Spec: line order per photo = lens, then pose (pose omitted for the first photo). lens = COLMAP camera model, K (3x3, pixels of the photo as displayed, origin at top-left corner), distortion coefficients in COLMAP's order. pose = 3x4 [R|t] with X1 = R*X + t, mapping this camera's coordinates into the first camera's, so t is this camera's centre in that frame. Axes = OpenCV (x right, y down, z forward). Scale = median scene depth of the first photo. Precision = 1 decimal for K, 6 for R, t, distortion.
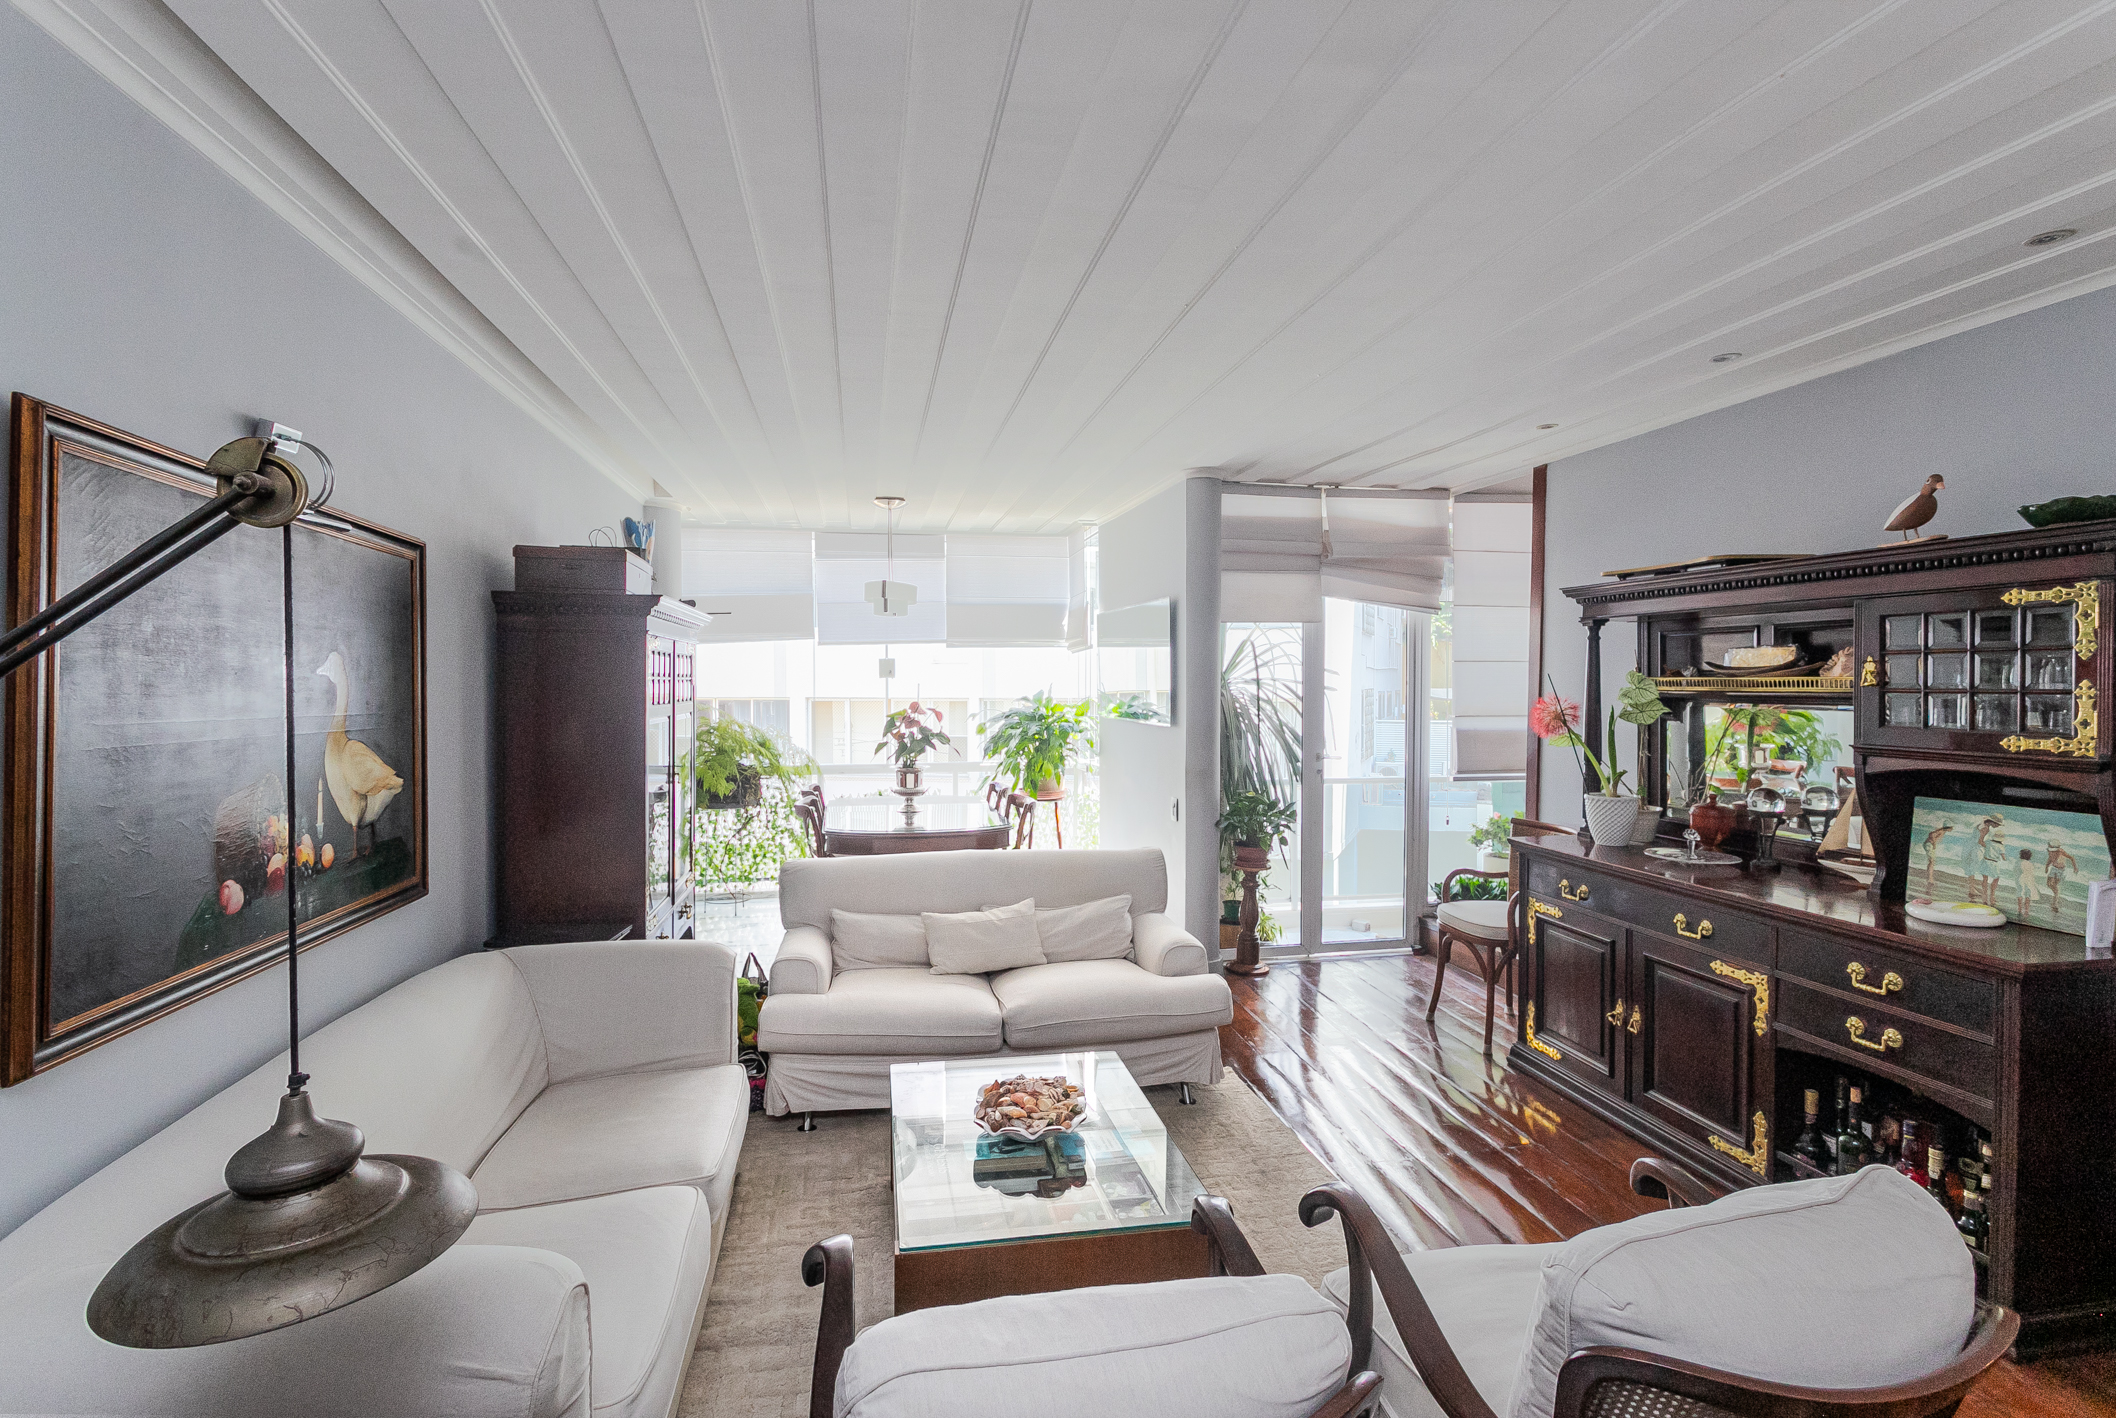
lens RADIAL K [[1006.7, 0, 1053.3], [0, 1006.7, 702.8], [0, 0, 1]] dist [0.008222, -0.000354]
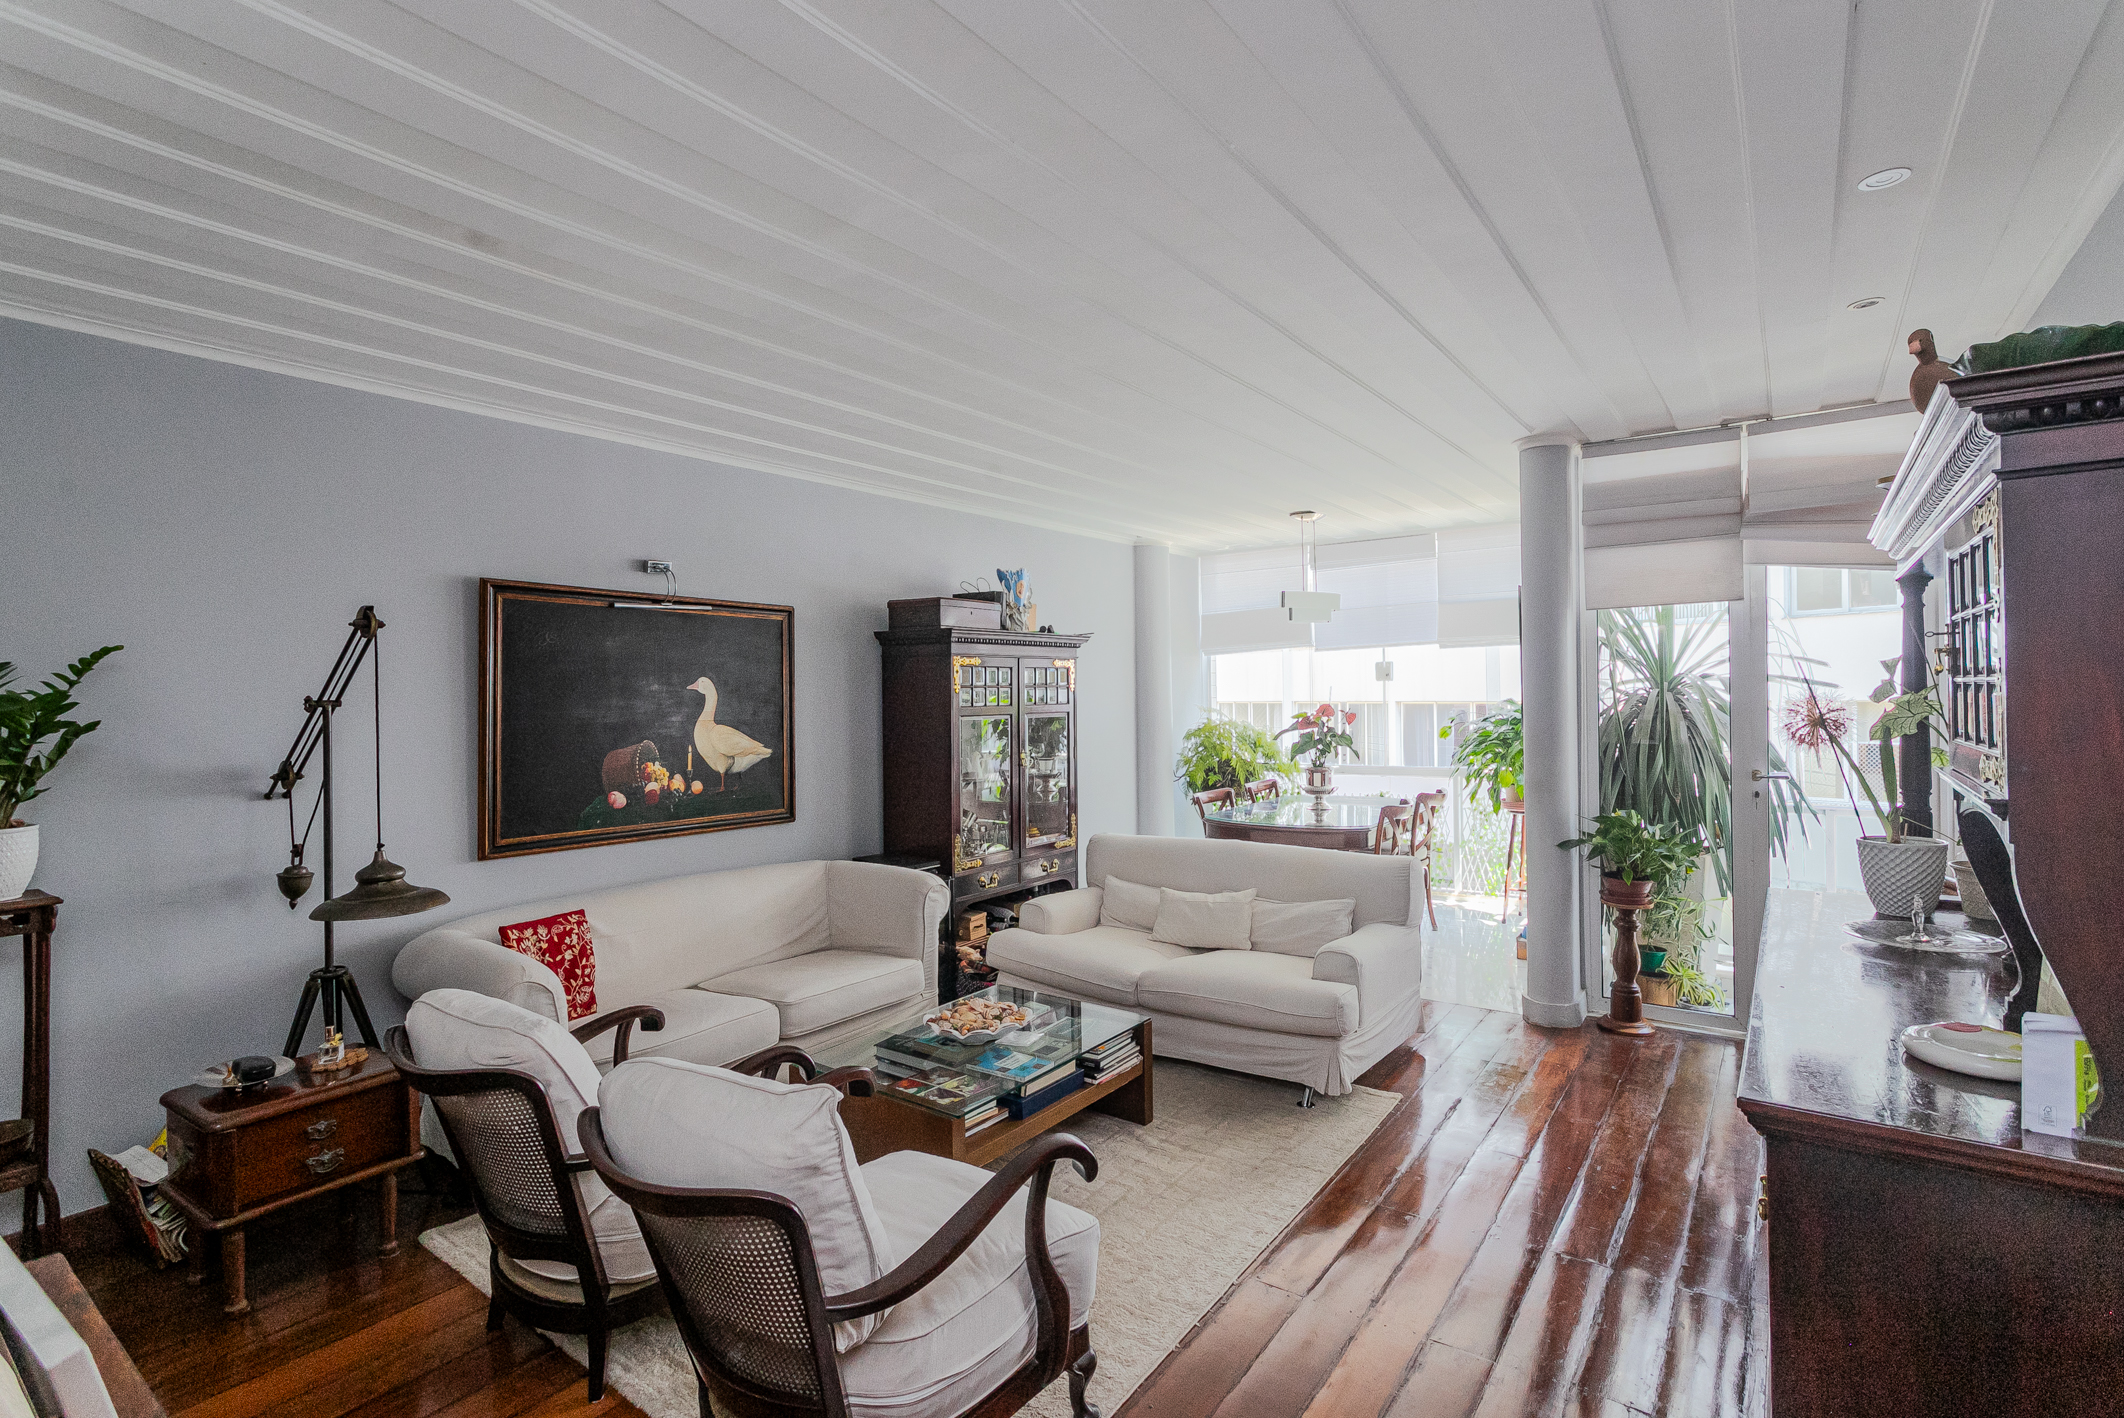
lens RADIAL K [[1010.5, 0, 1062.1], [0, 1010.5, 703.1], [0, 0, 1]] dist [0.008222, -0.000354]
pose [[0.685615, -0.002150, -0.727961, 0.474221], [-0.000441, 0.999994, -0.003368, 0.001354], [0.727964, 0.002630, 0.685610, 0.093627]]
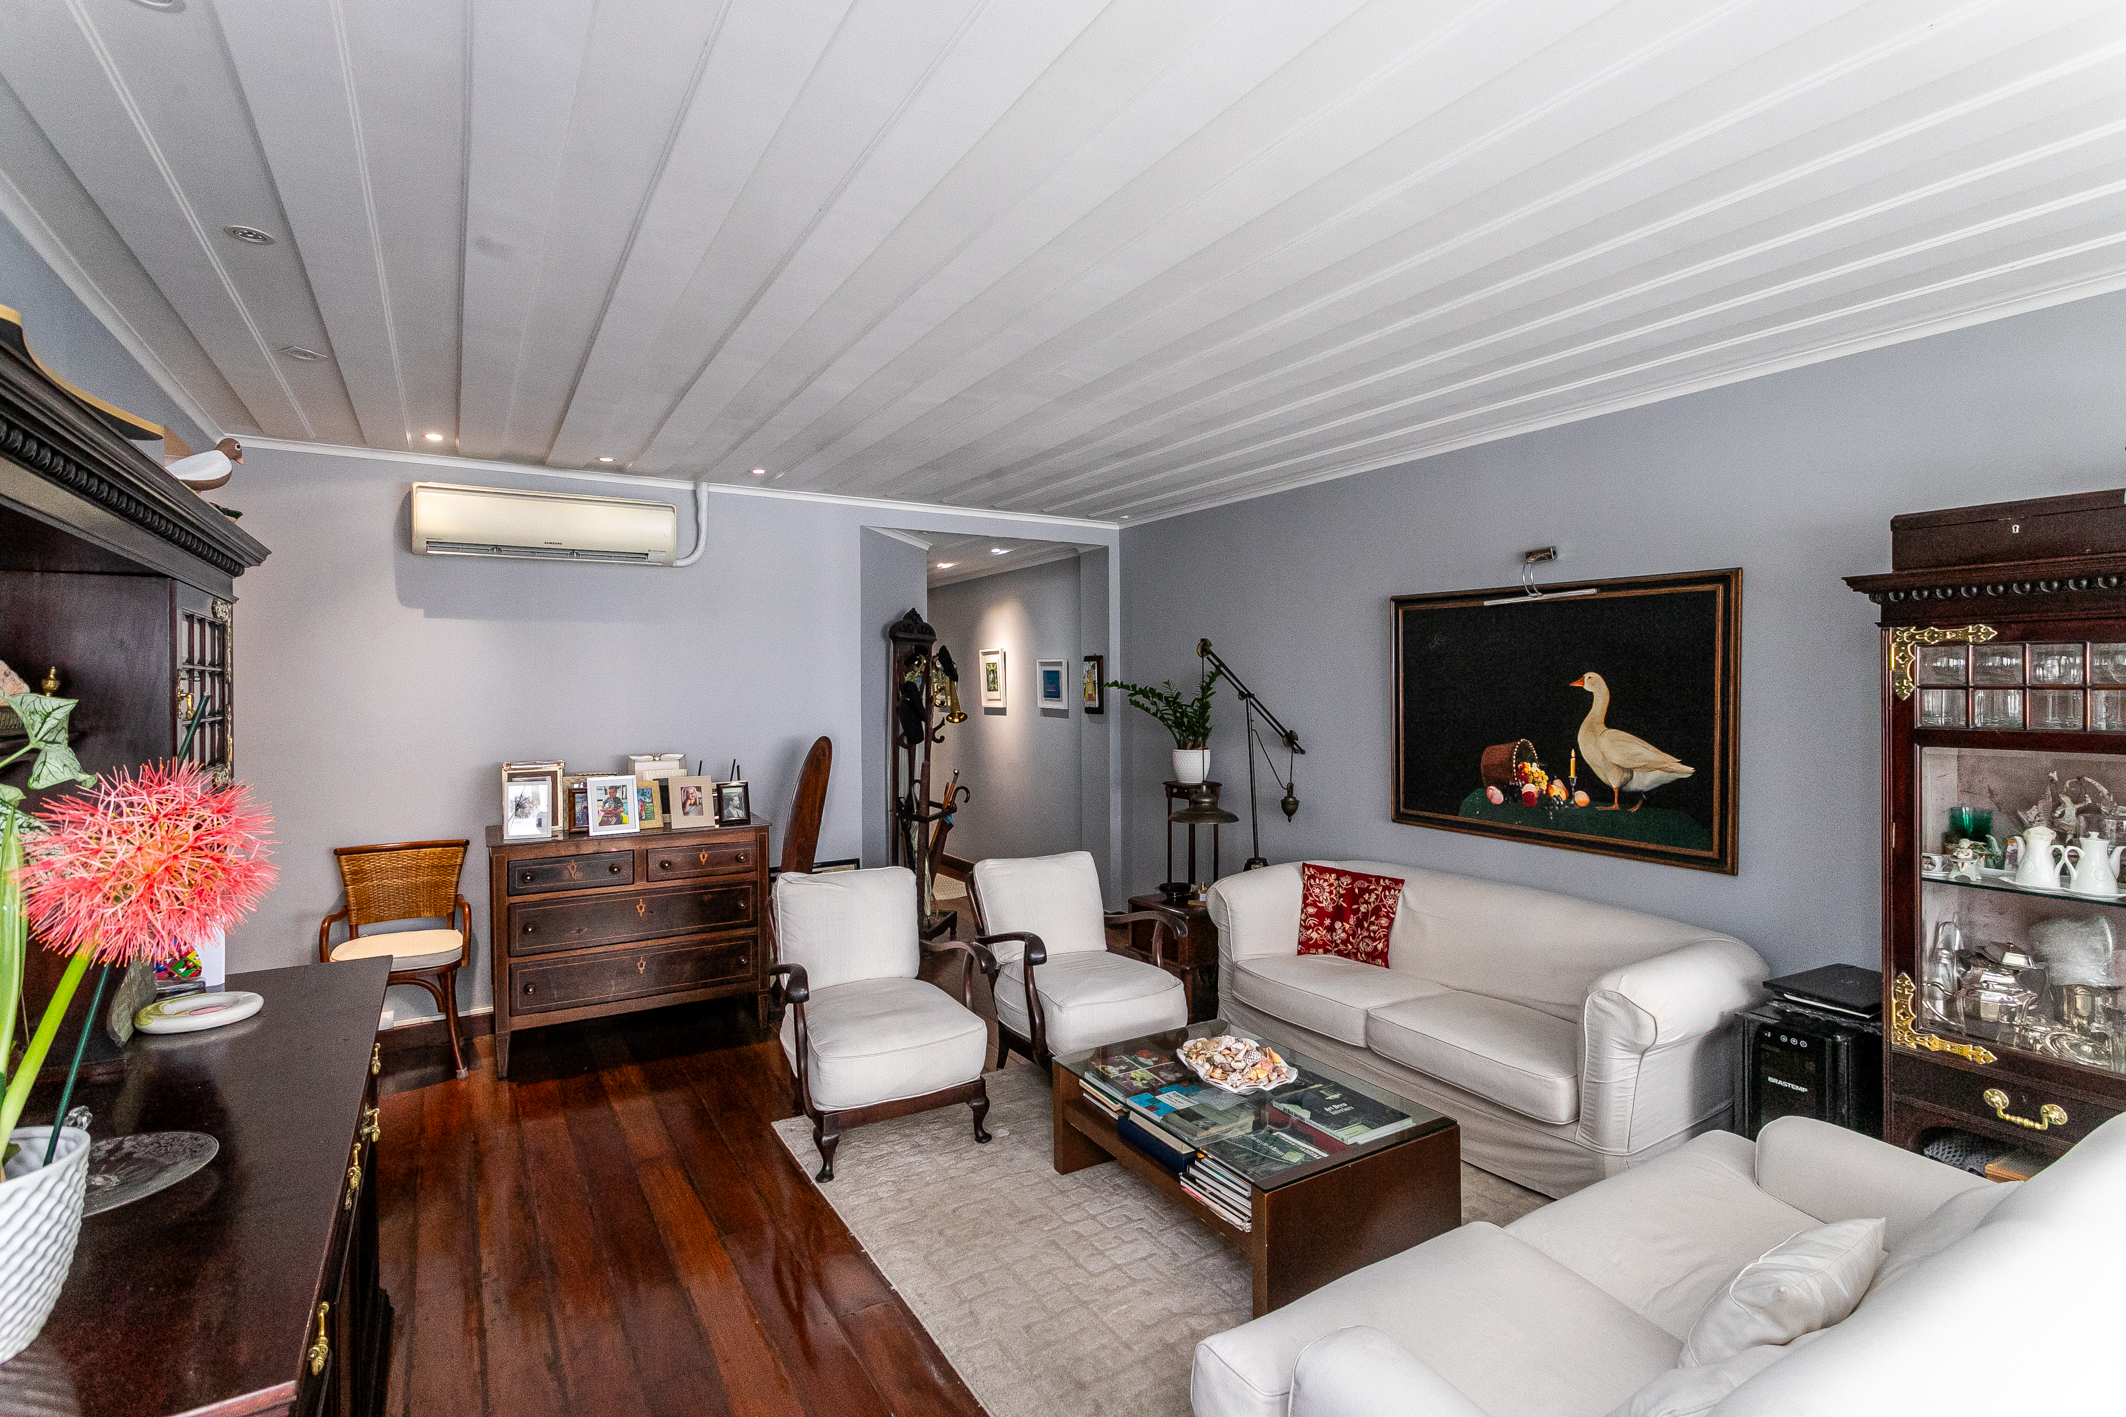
lens RADIAL K [[1011.4, 0, 1063.5], [0, 1011.4, 688.4], [0, 0, 1]] dist [0.008222, -0.000354]
pose [[-0.940470, 0.006565, -0.339812, 0.263555], [-0.001110, 0.999749, 0.022386, -0.026075], [0.339874, 0.021431, -0.940227, 0.971119]]
